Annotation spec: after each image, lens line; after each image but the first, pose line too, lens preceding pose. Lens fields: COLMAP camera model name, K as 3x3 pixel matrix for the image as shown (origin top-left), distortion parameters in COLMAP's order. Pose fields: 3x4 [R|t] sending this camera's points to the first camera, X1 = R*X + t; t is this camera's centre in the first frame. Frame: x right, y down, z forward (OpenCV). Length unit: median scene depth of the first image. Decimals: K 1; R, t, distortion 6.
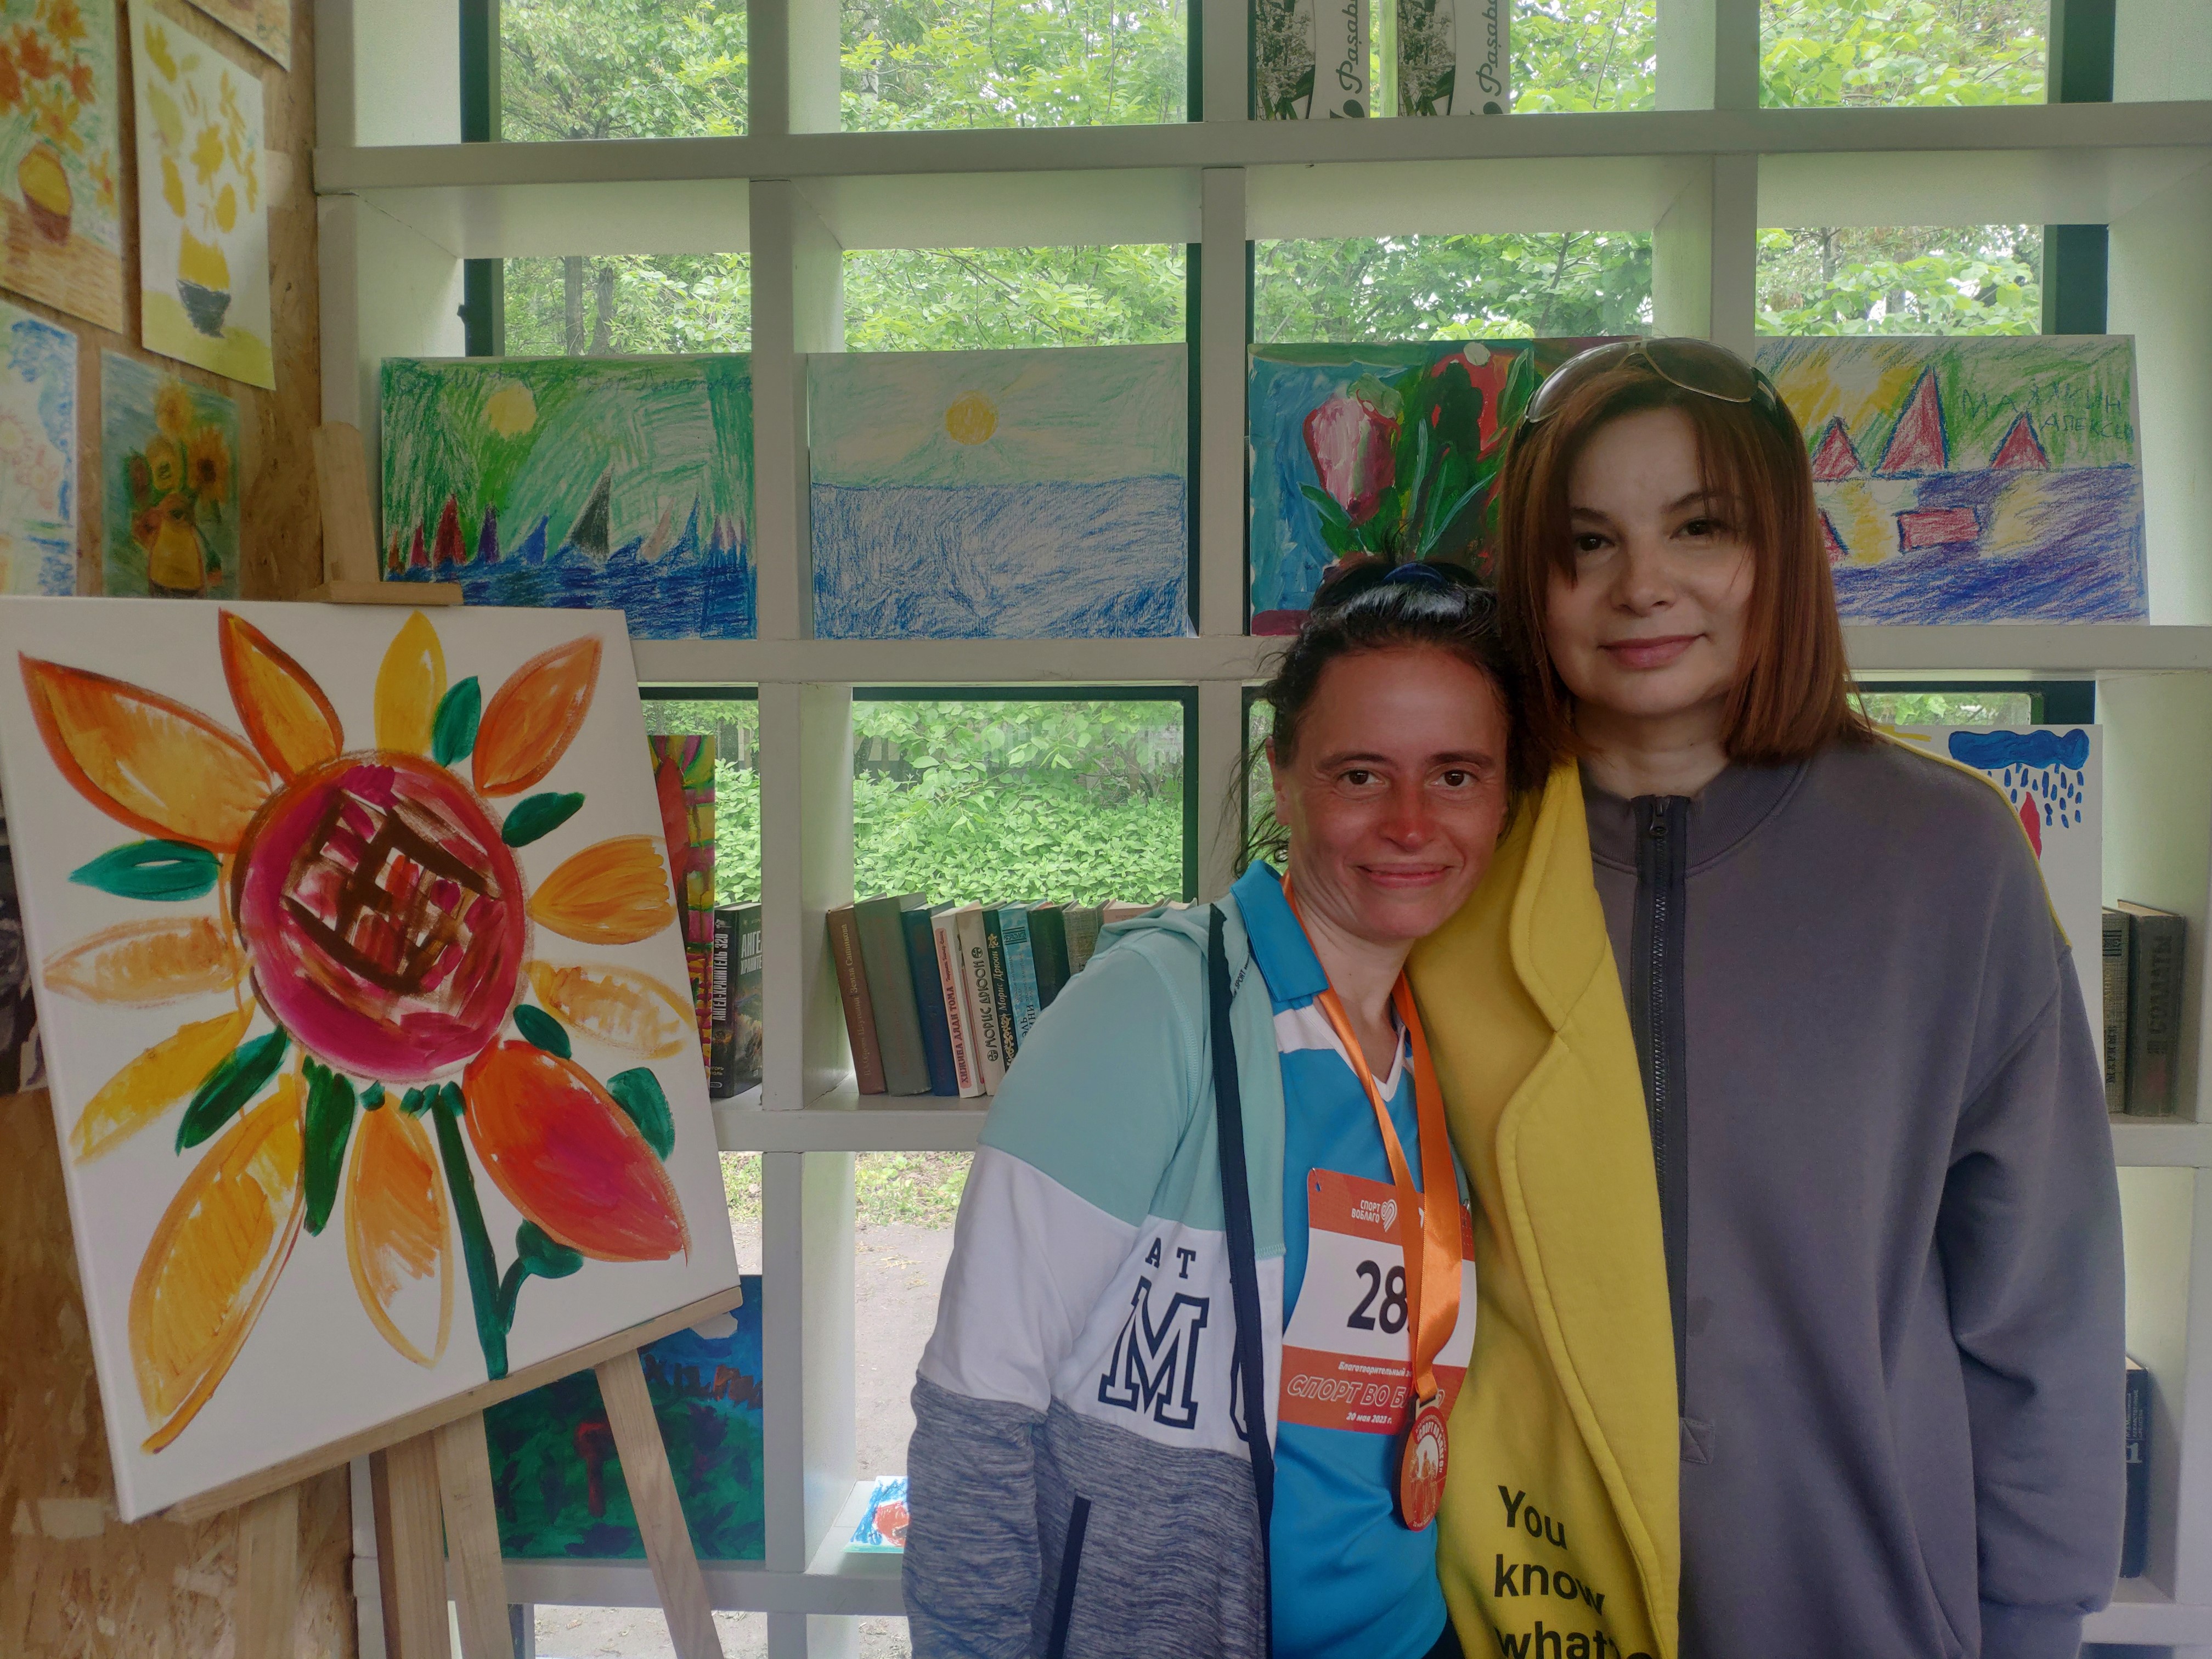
lens RADIAL K [[1728.5, 0, 1106.0], [0, 1728.5, 829.5], [0, 0, 1]] dist [-0.052733, 0.057440]
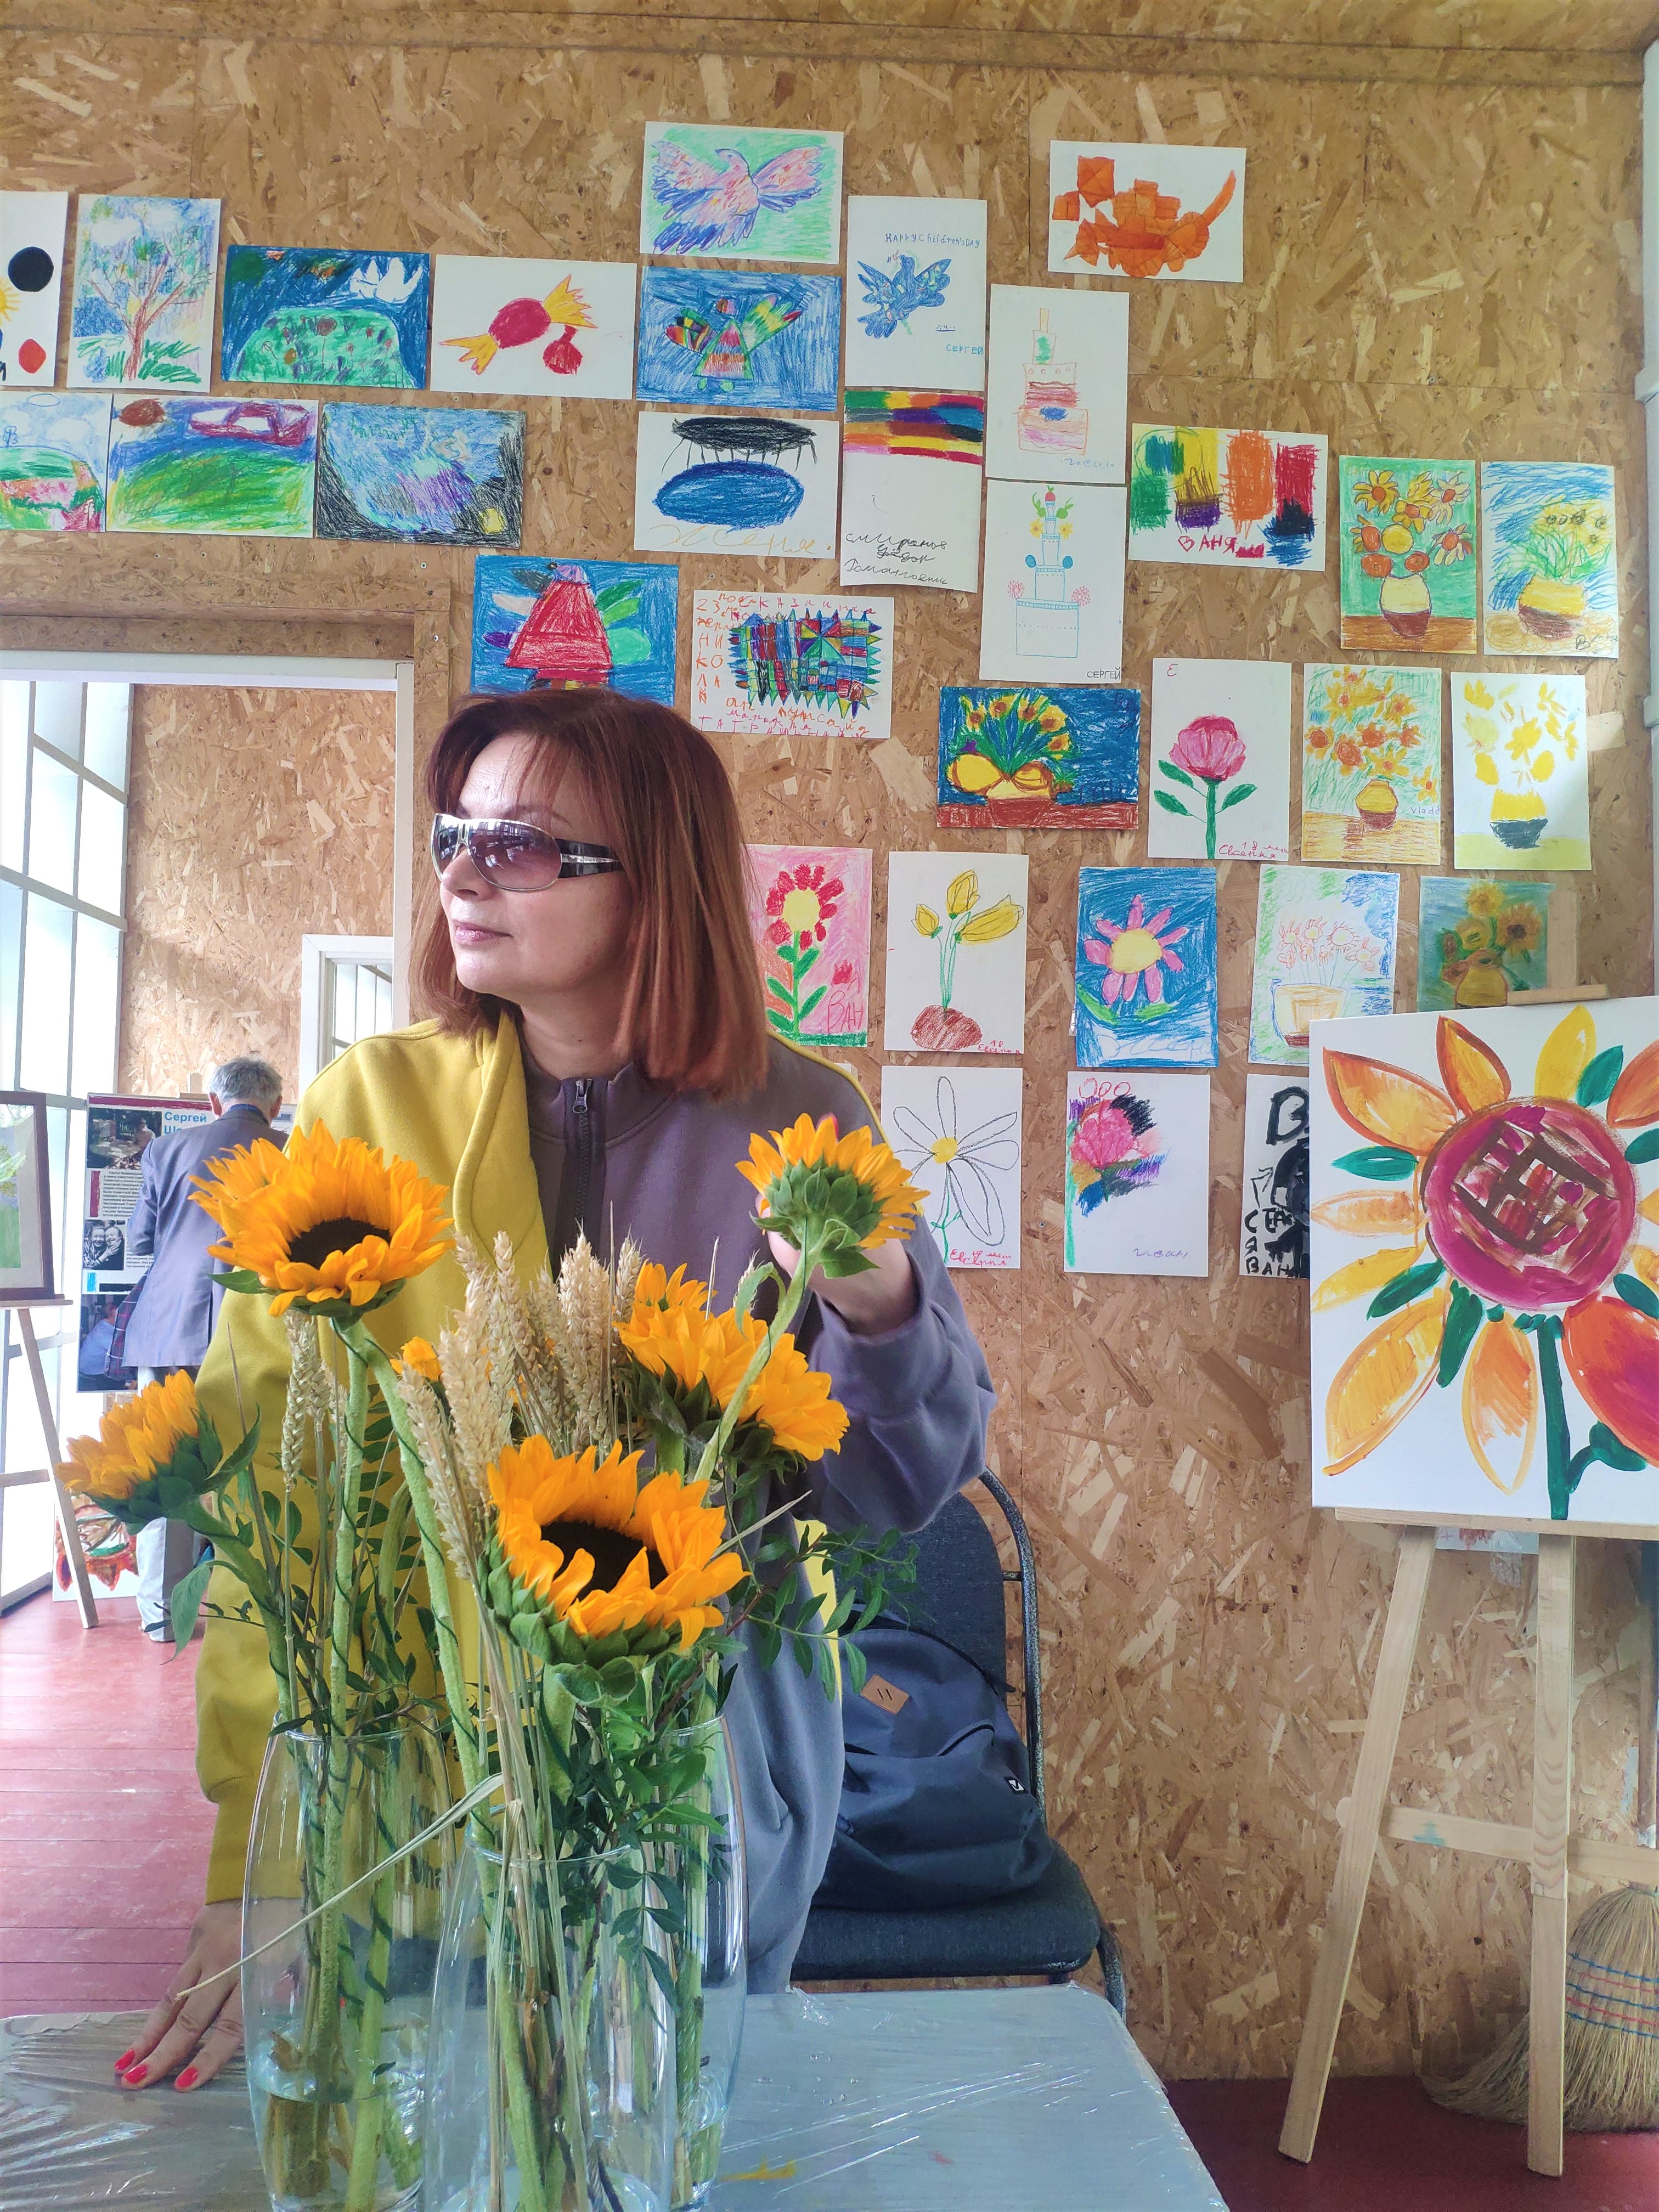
lens RADIAL K [[1728.5, 0, 829.5], [0, 1728.5, 1106.0], [0, 0, 1]] dist [-0.052733, 0.057440]
pose [[0.105767, -0.044792, -0.993382, 1.068853], [-0.068030, 0.996318, -0.052167, 0.088188], [0.992061, 0.073097, 0.102330, 0.211491]]
